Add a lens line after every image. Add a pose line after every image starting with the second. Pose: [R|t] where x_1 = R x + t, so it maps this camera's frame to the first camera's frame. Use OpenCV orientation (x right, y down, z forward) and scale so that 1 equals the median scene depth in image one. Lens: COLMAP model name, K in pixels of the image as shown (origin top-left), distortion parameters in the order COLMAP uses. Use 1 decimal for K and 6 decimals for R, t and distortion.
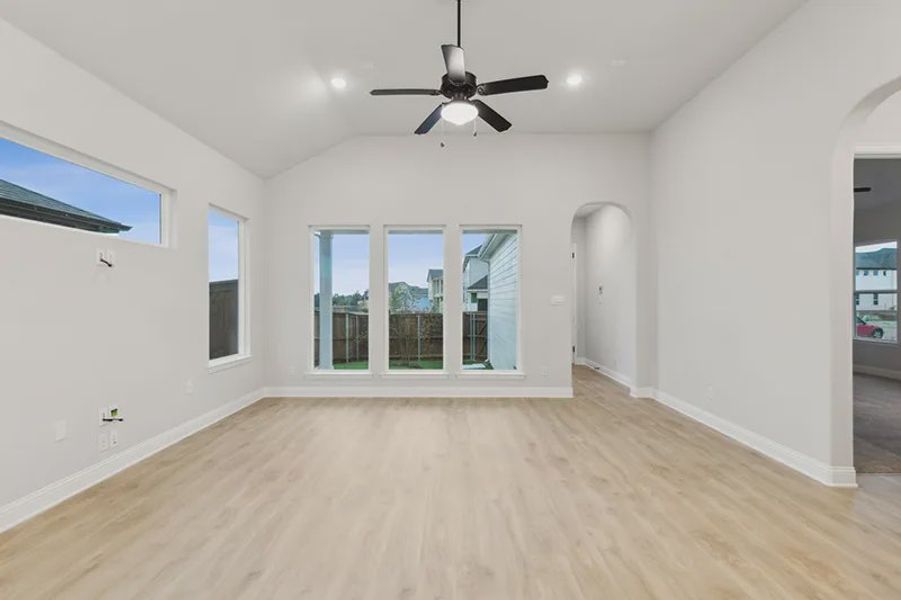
lens RADIAL K [[410.1, 0, 451.2], [0, 410.1, 301.8], [0, 0, 1]] dist [0.013714, 0.001210]
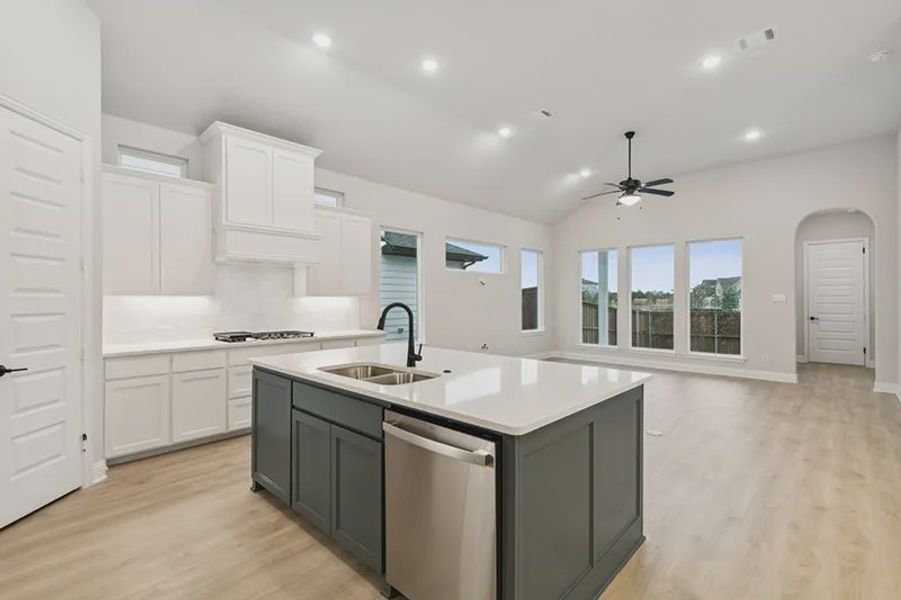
lens RADIAL K [[410.1, 0, 449.7], [0, 410.1, 298.2], [0, 0, 1]] dist [0.013714, 0.001210]
pose [[0.736748, -0.001292, -0.676166, 0.366040], [-0.002853, 0.999983, -0.005019, 0.004689], [0.676161, 0.005627, 0.736732, -0.507631]]
